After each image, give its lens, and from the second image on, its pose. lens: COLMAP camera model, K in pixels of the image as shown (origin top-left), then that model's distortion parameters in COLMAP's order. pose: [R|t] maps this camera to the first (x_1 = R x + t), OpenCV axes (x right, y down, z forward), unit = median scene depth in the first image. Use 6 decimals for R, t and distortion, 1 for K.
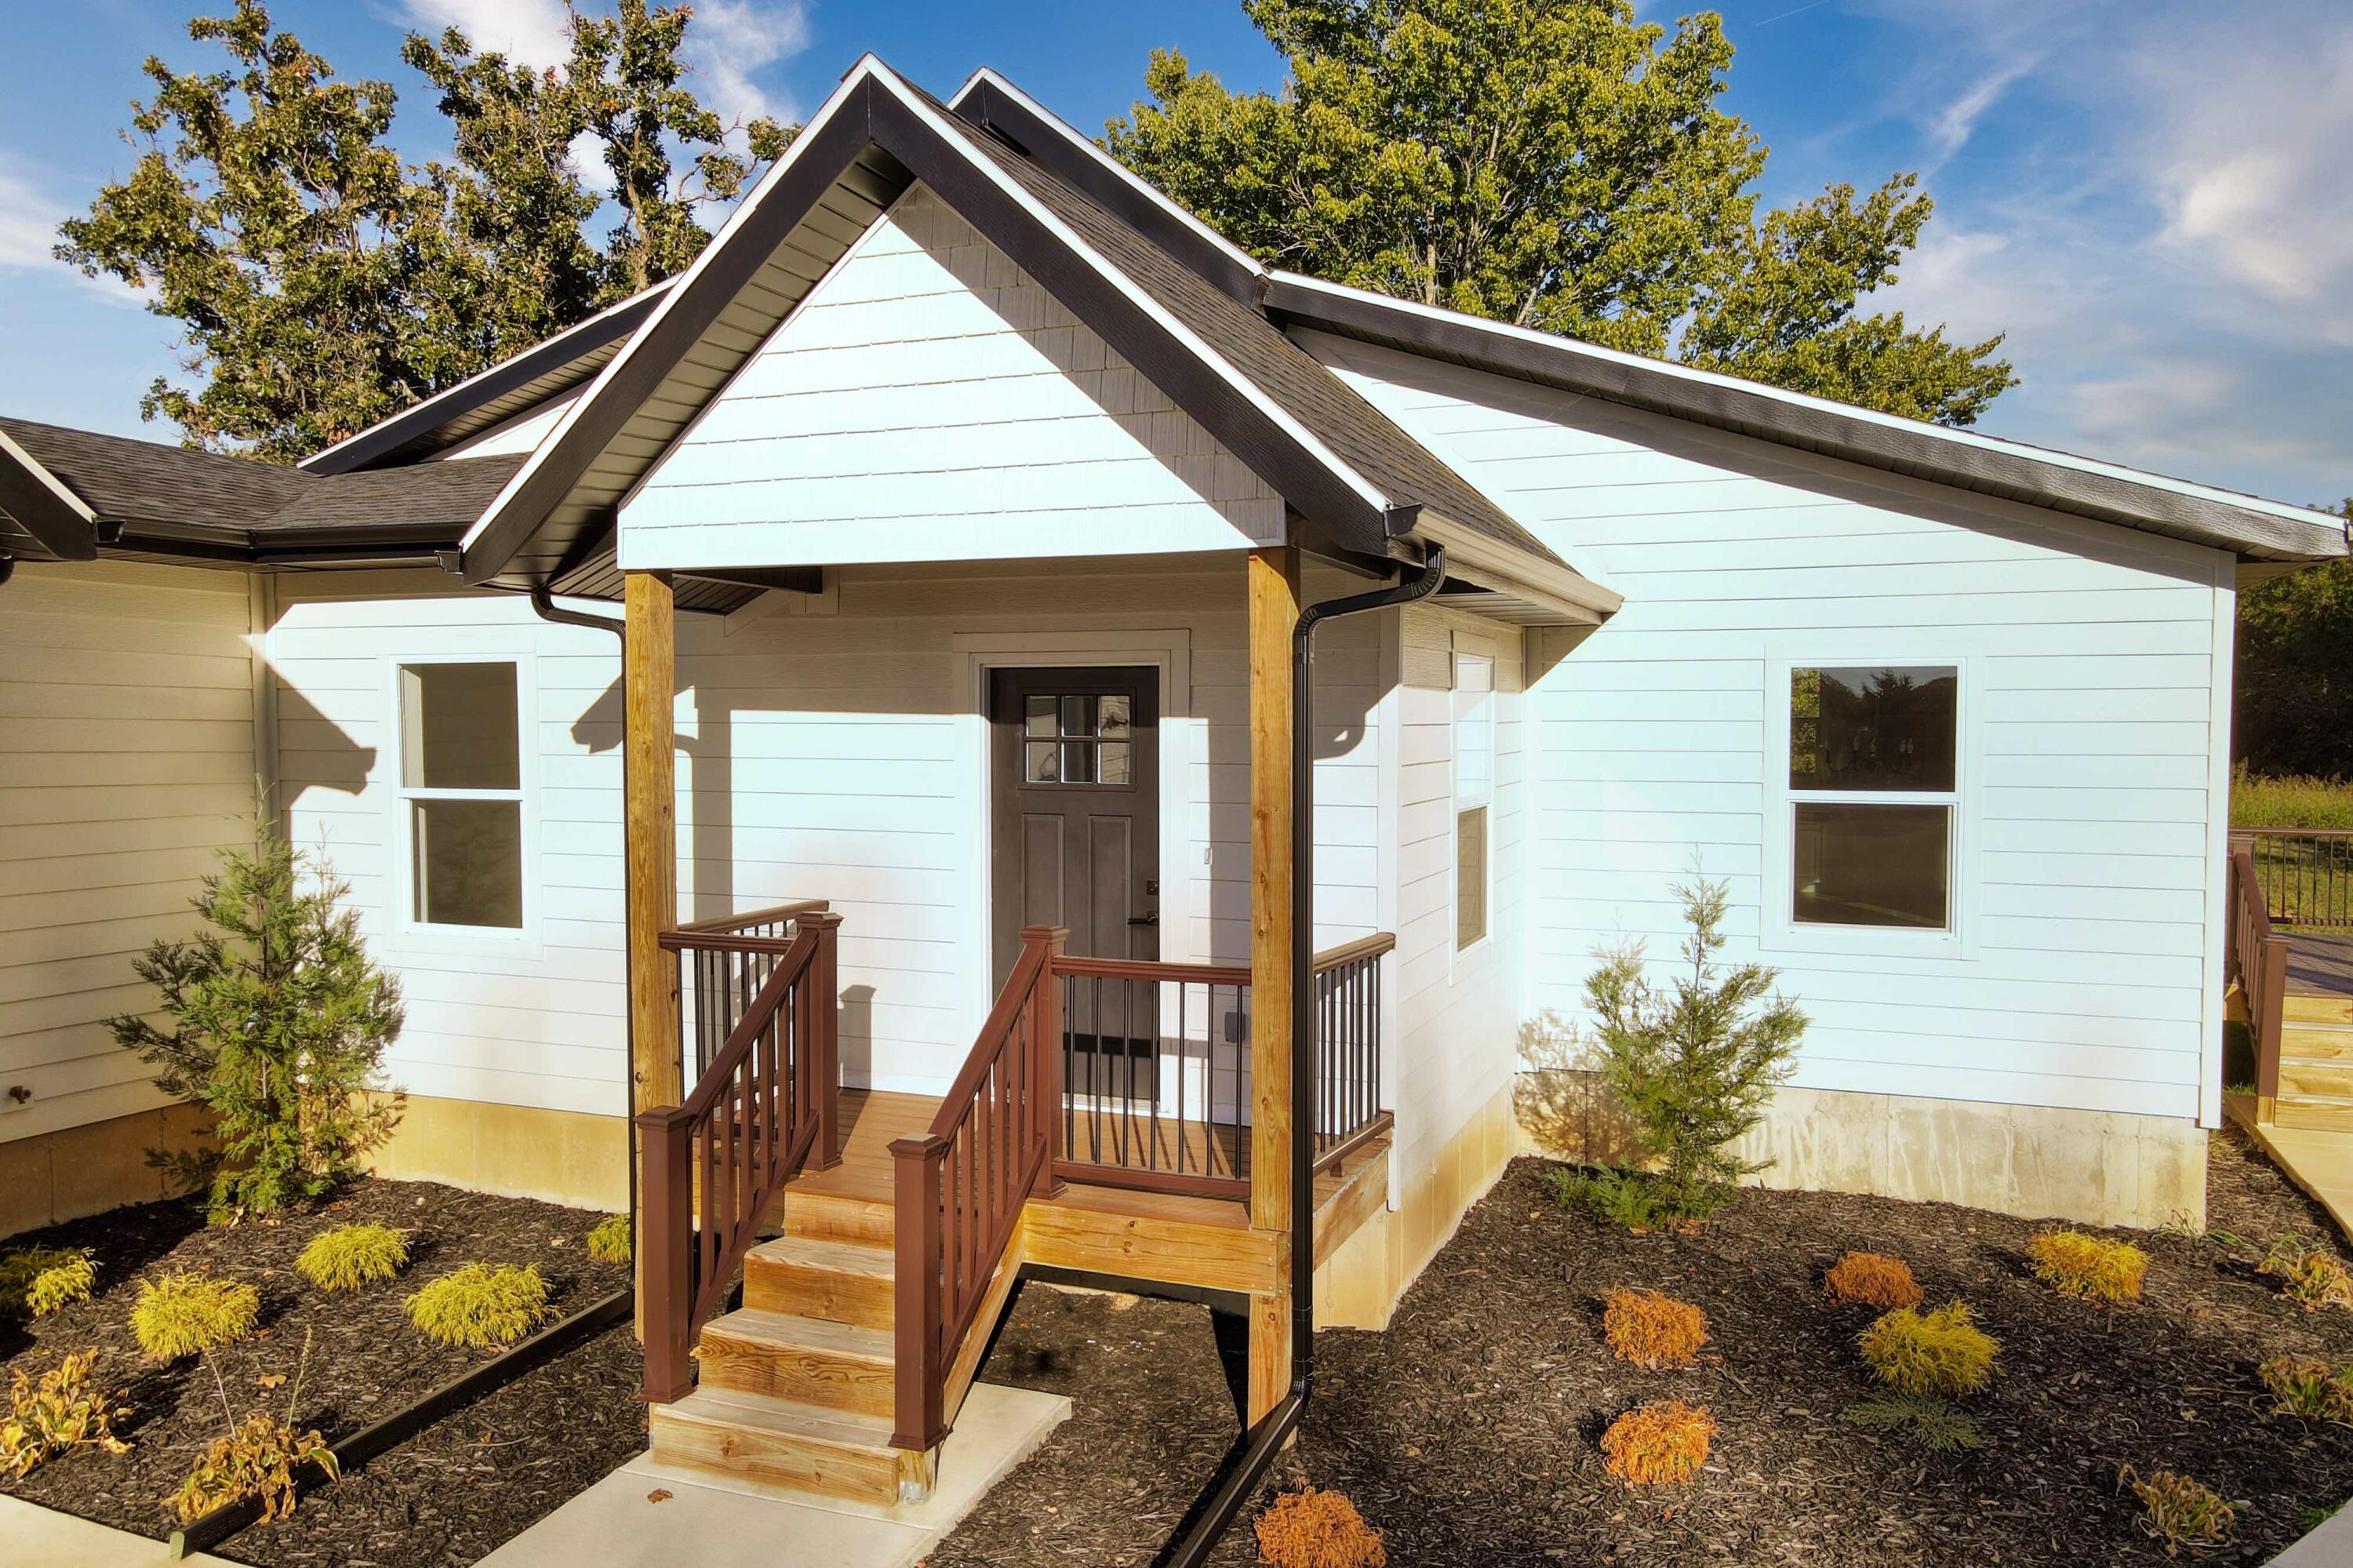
lens RADIAL K [[1732.2, 0, 1163.0], [0, 1732.2, 782.7], [0, 0, 1]] dist [0.012489, 0.009104]
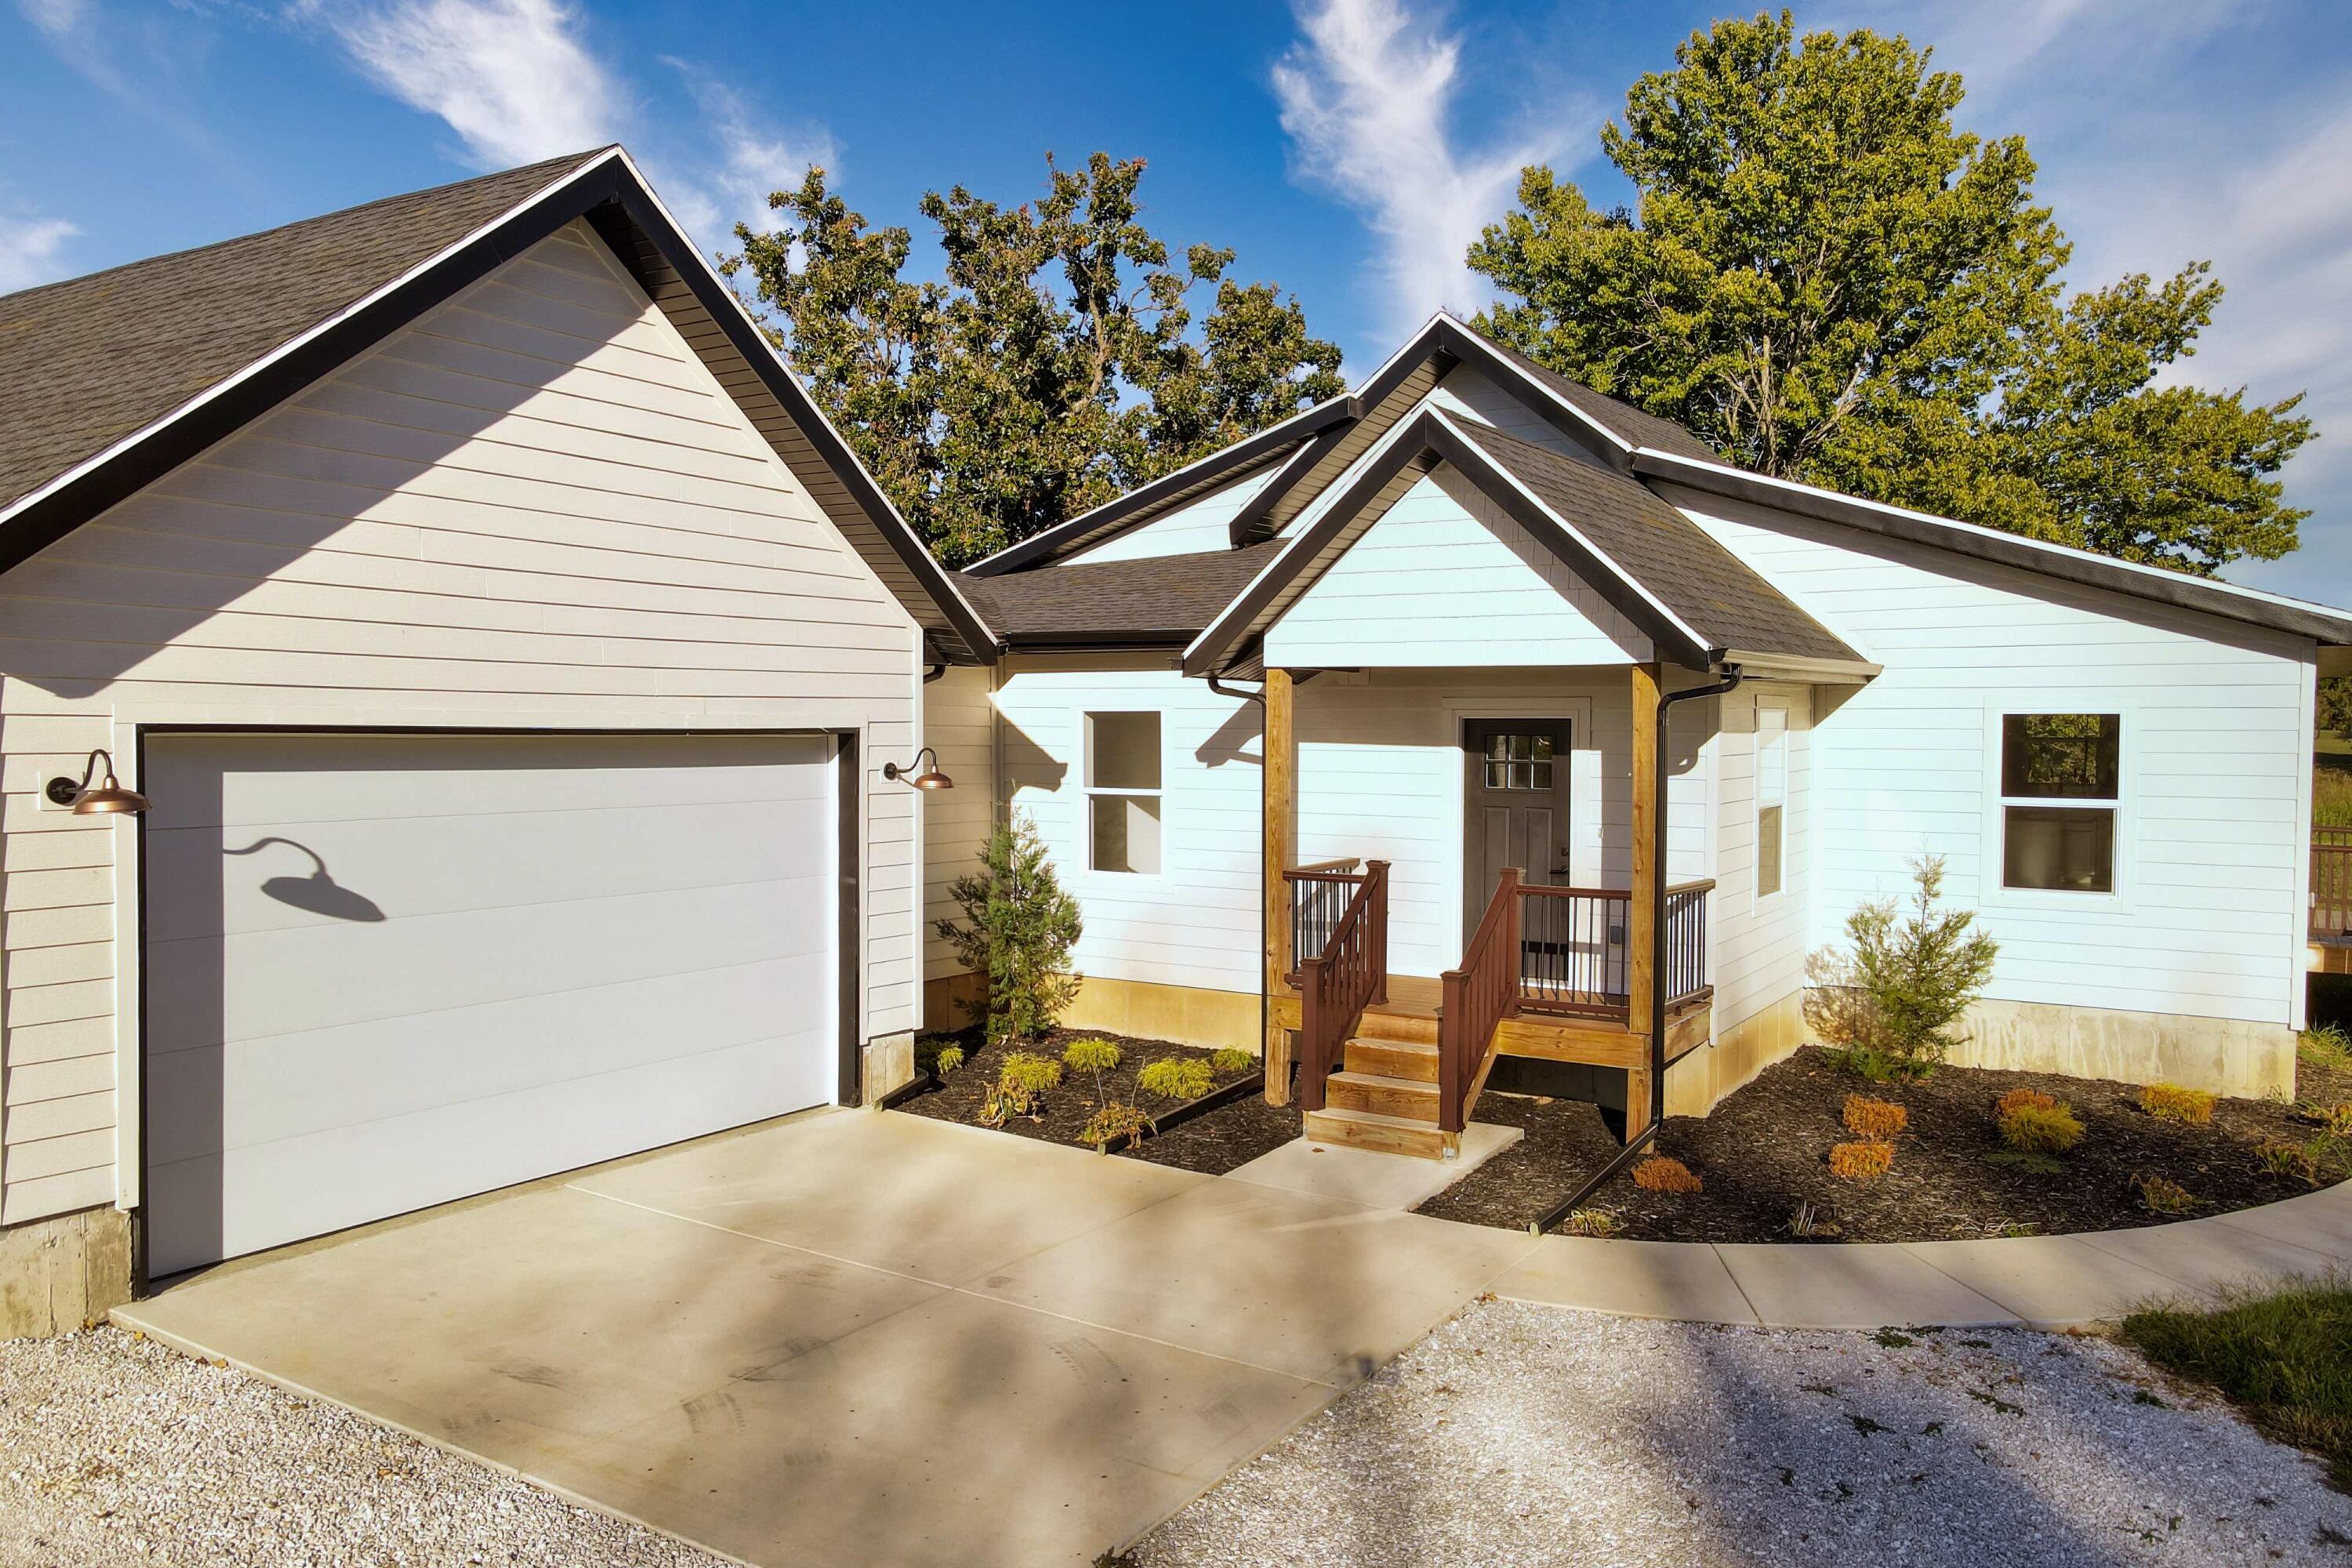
lens RADIAL K [[1725.5, 0, 1167.2], [0, 1725.5, 794.3], [0, 0, 1]] dist [0.000691, 0.030210]
pose [[0.982473, 0.009503, -0.186163, -0.060399], [-0.008384, 0.999942, 0.006800, -0.002157], [0.186217, -0.005120, 0.982495, -0.577900]]
